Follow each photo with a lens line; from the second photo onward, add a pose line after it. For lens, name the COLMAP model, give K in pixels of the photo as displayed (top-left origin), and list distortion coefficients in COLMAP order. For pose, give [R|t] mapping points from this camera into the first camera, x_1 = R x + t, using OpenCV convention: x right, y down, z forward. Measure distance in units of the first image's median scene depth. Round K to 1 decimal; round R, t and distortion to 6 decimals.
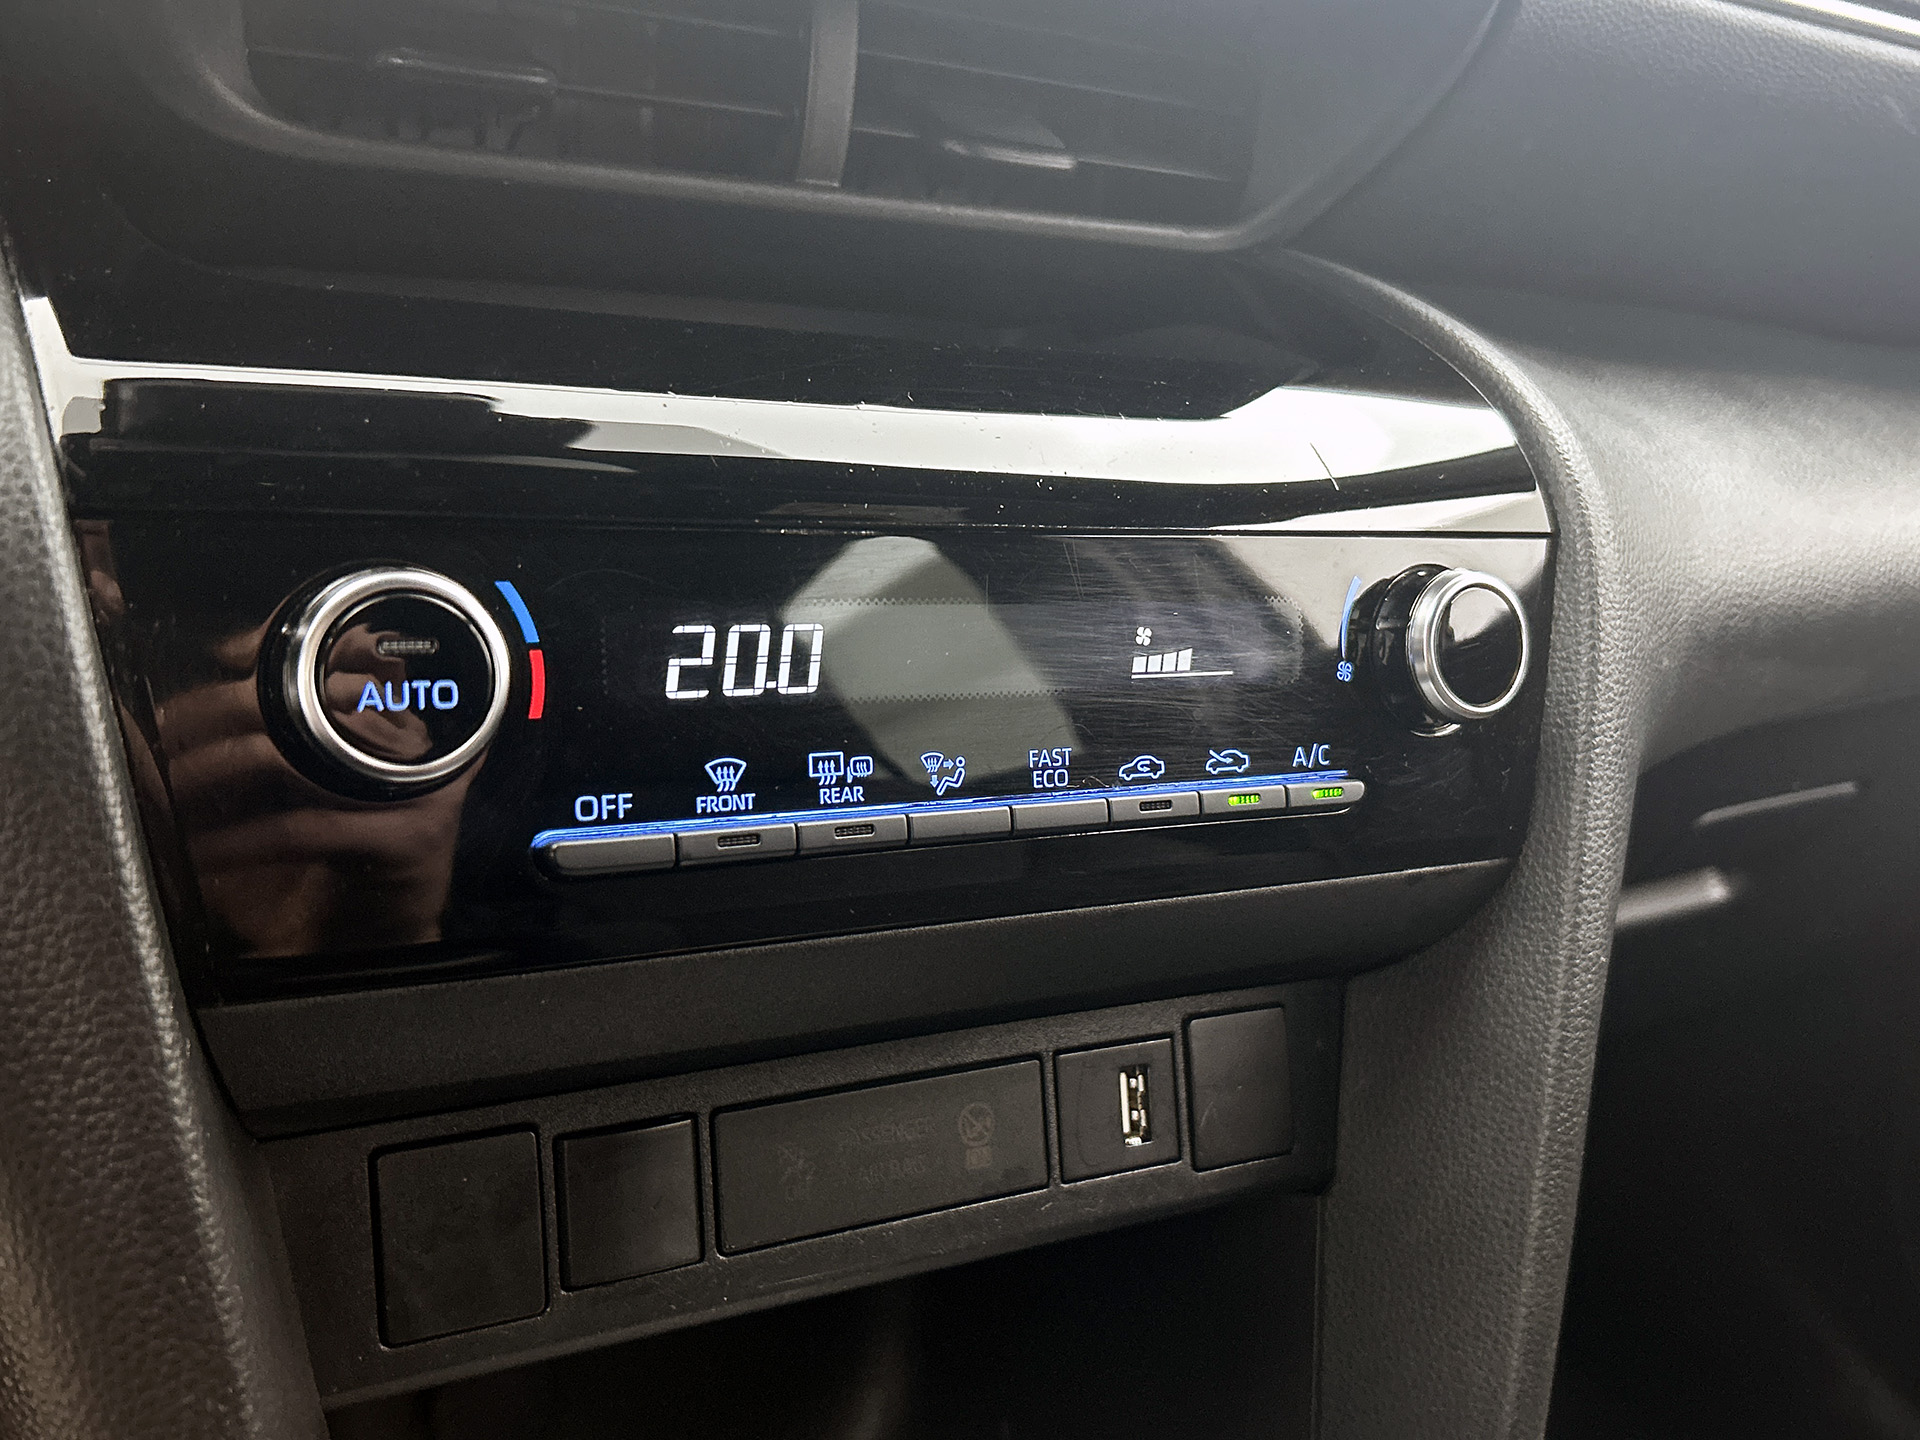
lens RADIAL K [[1791.8, 0, 963.3], [0, 1791.8, 684.4], [0, 0, 1]] dist [0.107132, -0.373835]
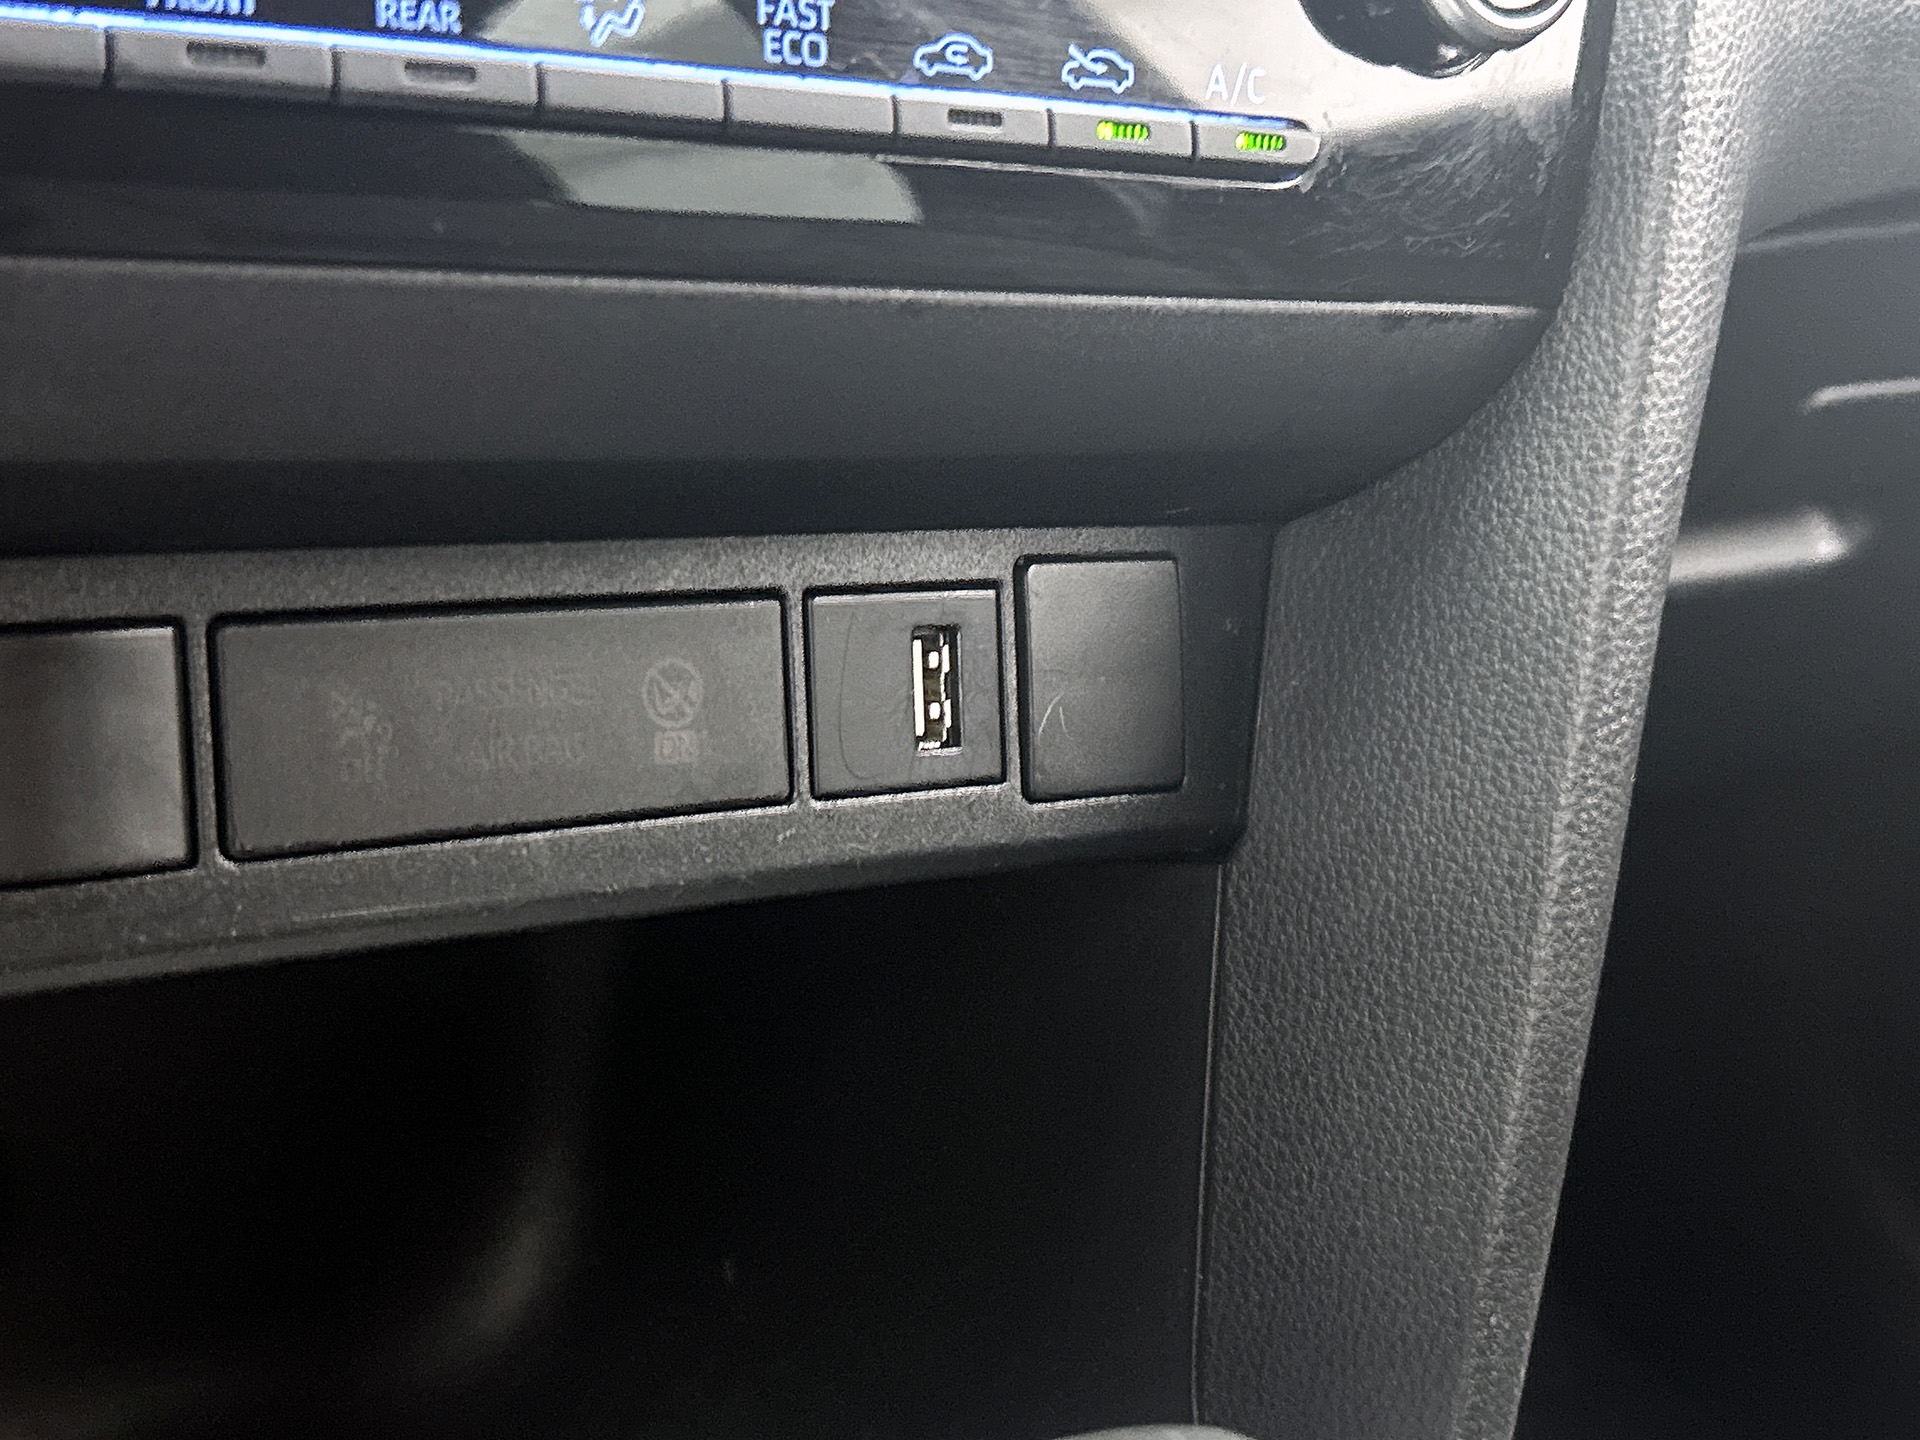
lens RADIAL K [[2512.3, 0, 954.9], [0, 2512.3, 665.1], [0, 0, 1]] dist [0.124737, -0.574591]
pose [[0.996506, 0.020789, 0.080892, 0.032260], [-0.027364, 0.996334, 0.081052, 0.156467], [-0.078910, -0.082982, 0.993422, 0.137955]]
